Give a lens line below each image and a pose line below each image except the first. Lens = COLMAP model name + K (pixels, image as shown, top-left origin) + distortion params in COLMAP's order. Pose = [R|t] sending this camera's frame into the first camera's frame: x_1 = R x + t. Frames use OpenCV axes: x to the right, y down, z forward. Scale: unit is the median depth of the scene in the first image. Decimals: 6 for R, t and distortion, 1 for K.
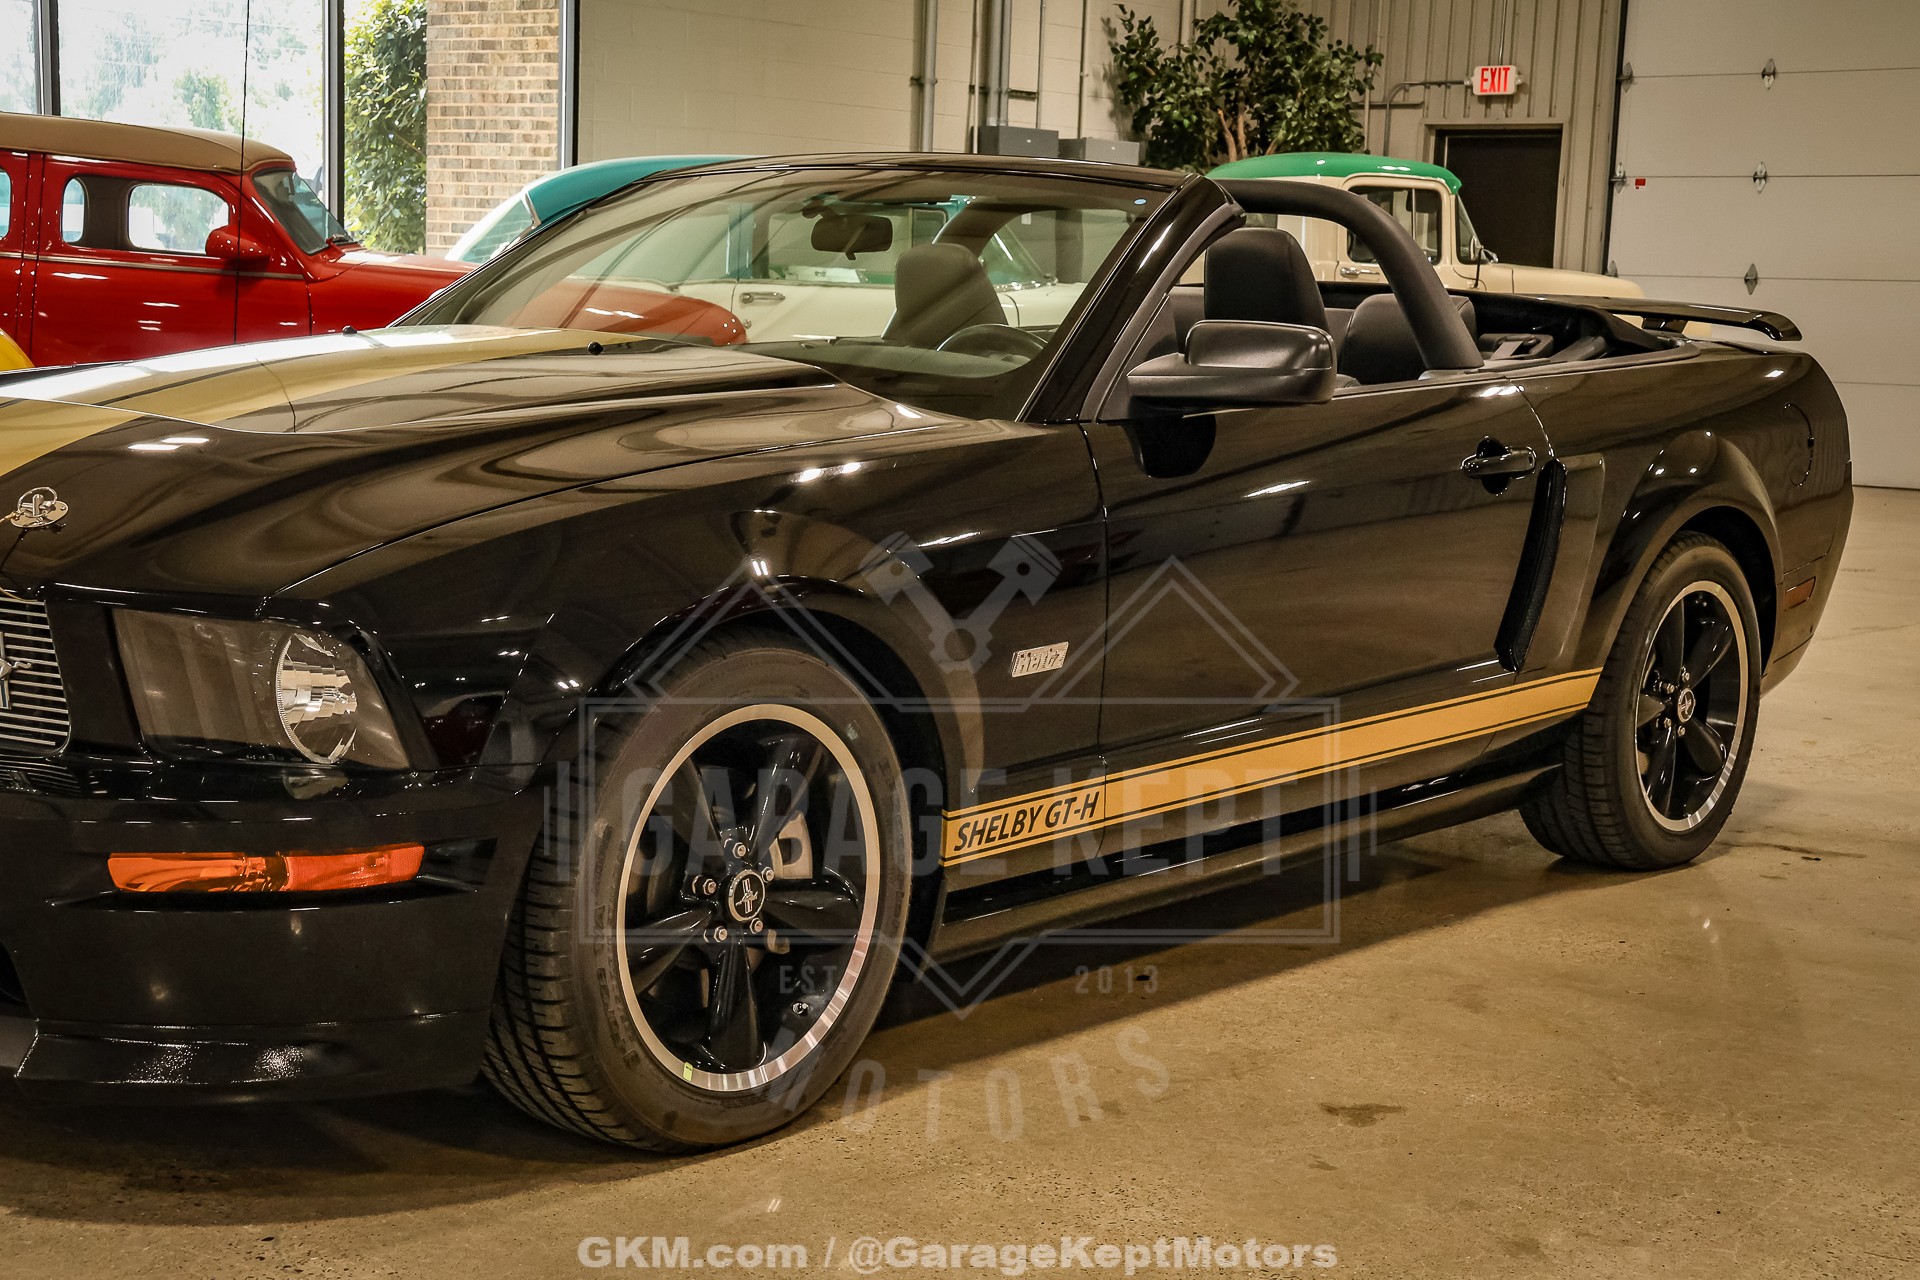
lens RADIAL K [[2947.5, 0, 956.0], [0, 2947.5, 633.5], [0, 0, 1]] dist [0.196434, 0.000000]
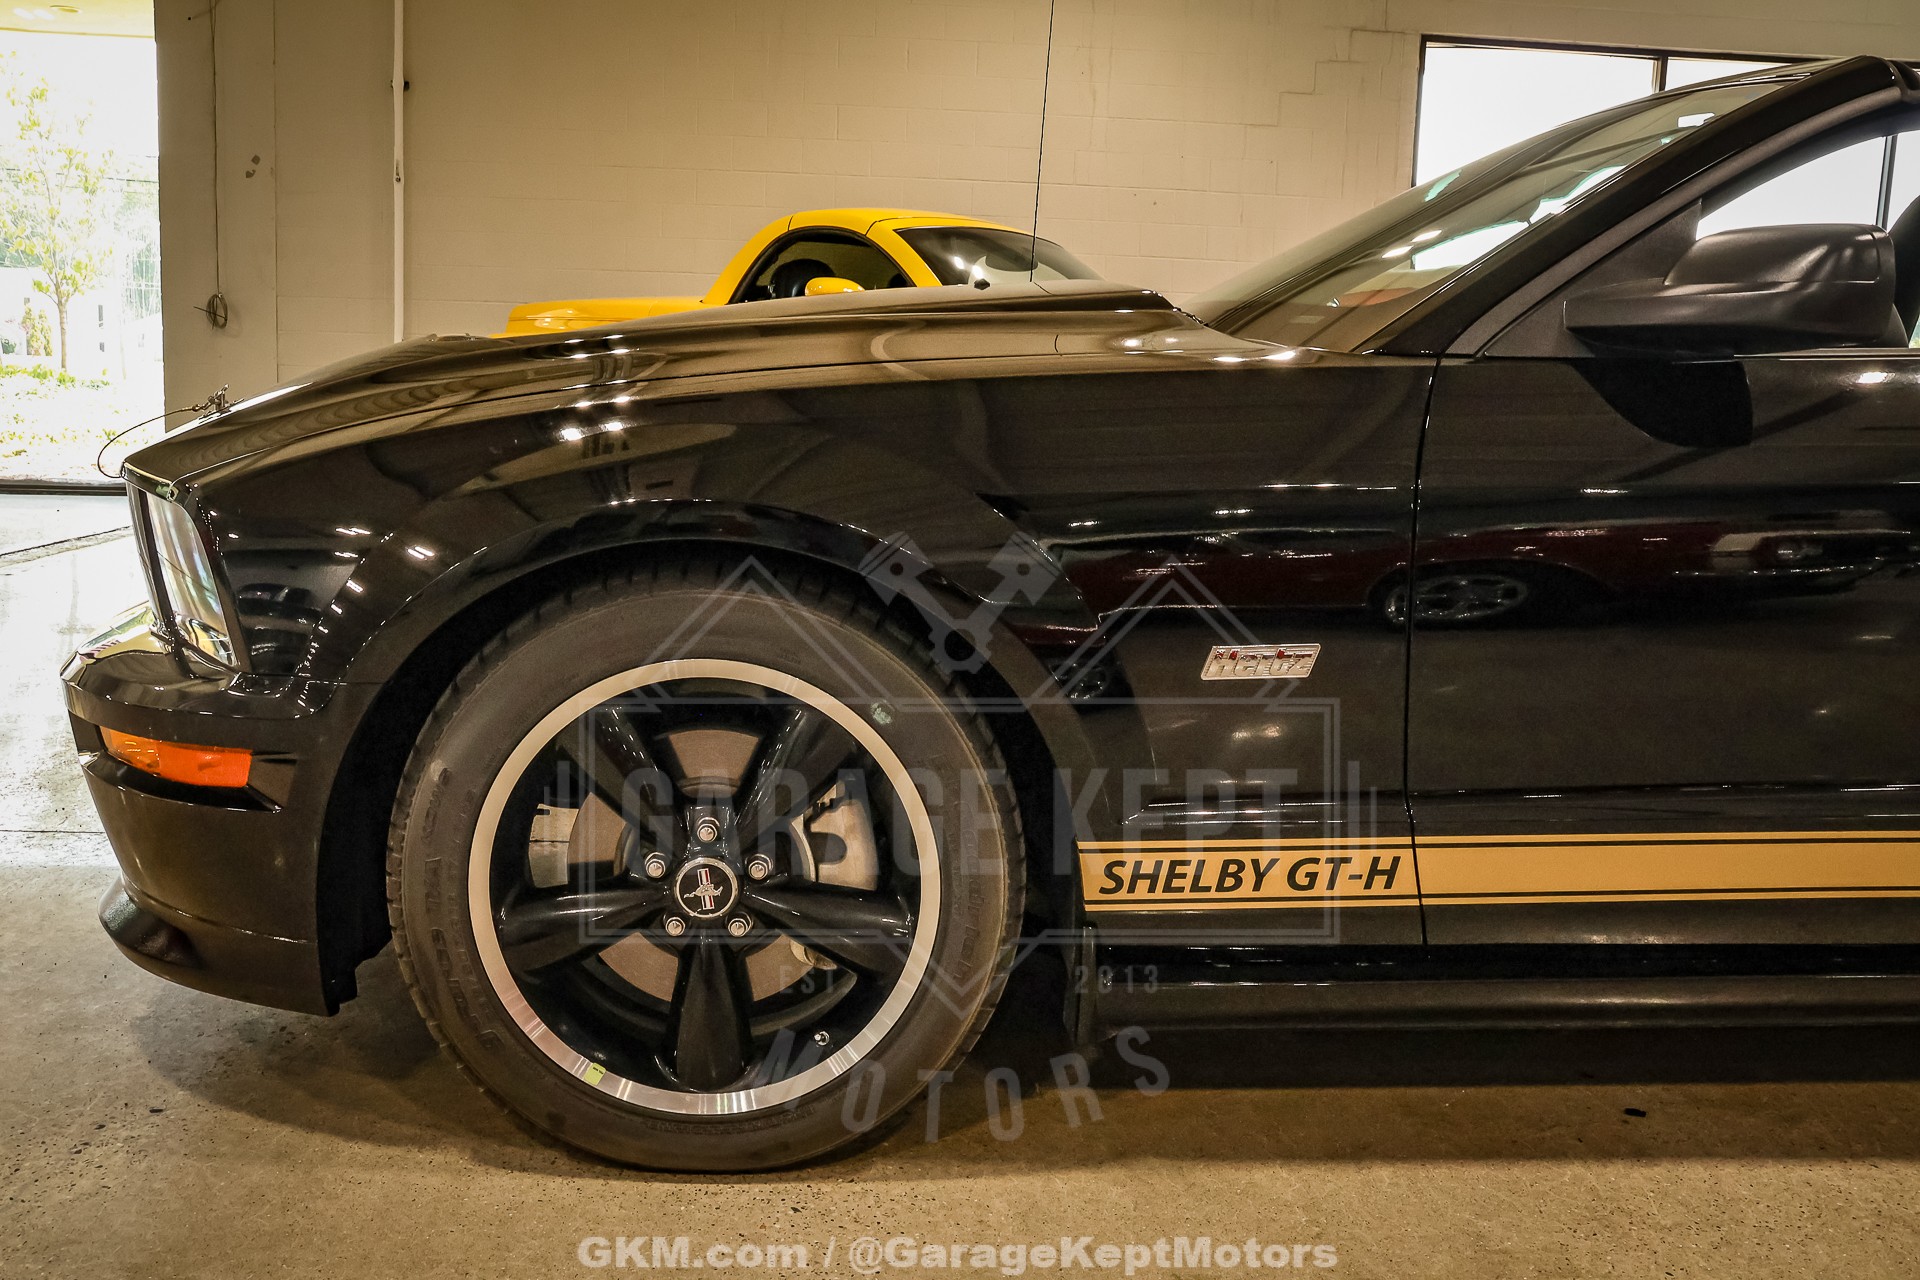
lens RADIAL K [[1731.5, 0, 921.8], [0, 1731.5, 634.9], [0, 0, 1]] dist [-0.081762, 0.041431]
pose [[0.670674, 0.099655, -0.735027, 0.254763], [-0.099679, 0.994054, 0.043822, -0.007334], [0.735024, 0.043876, 0.676620, 0.572639]]
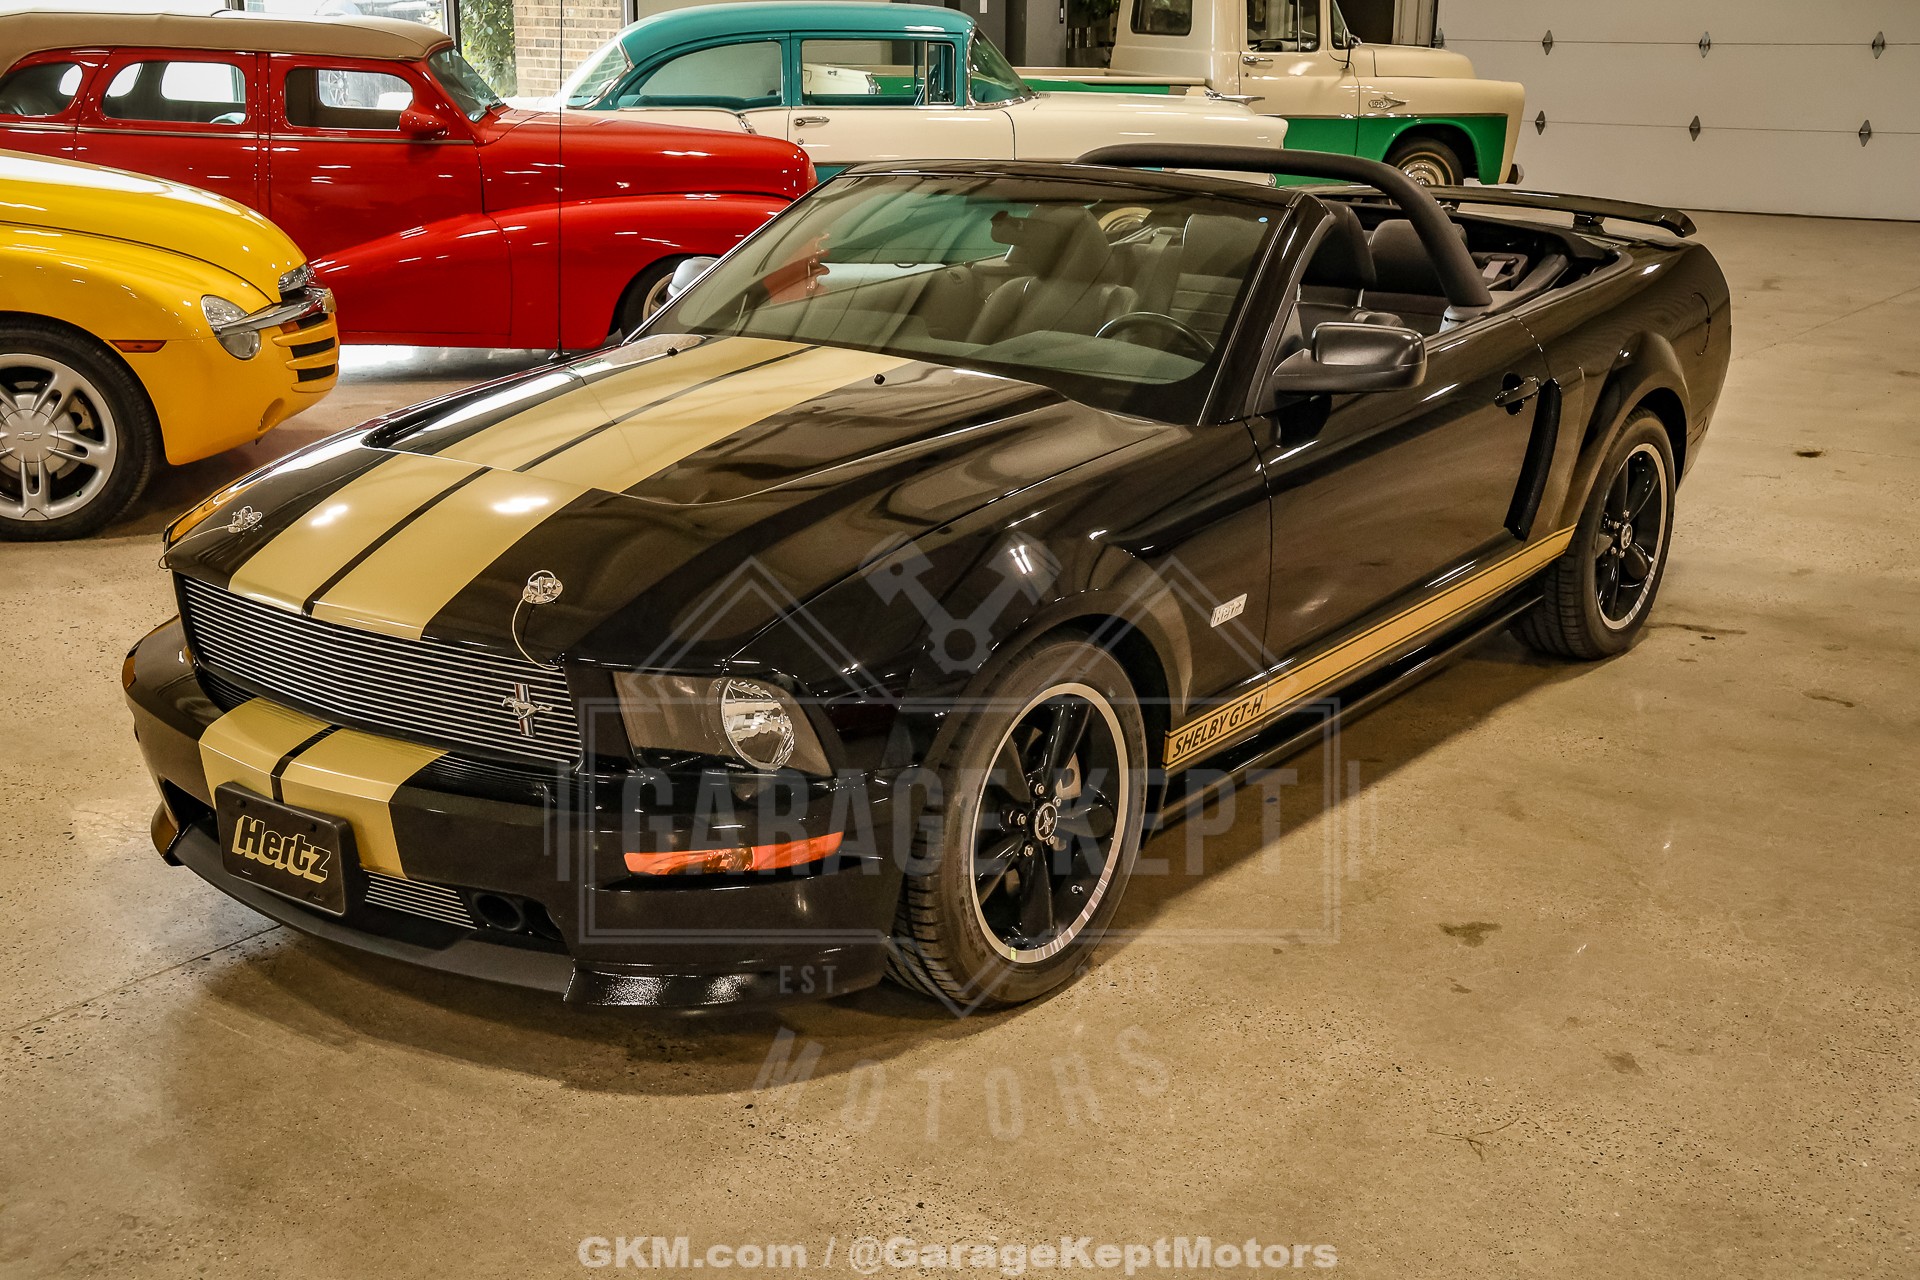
lens RADIAL K [[2298.5, 0, 965.6], [0, 2298.5, 633.0], [0, 0, 1]] dist [0.067276, 0.000000]
pose [[0.998563, -0.038786, 0.036989, -0.115207], [0.032451, 0.986799, 0.158668, -0.133876], [-0.042655, -0.157240, 0.986639, -0.025564]]
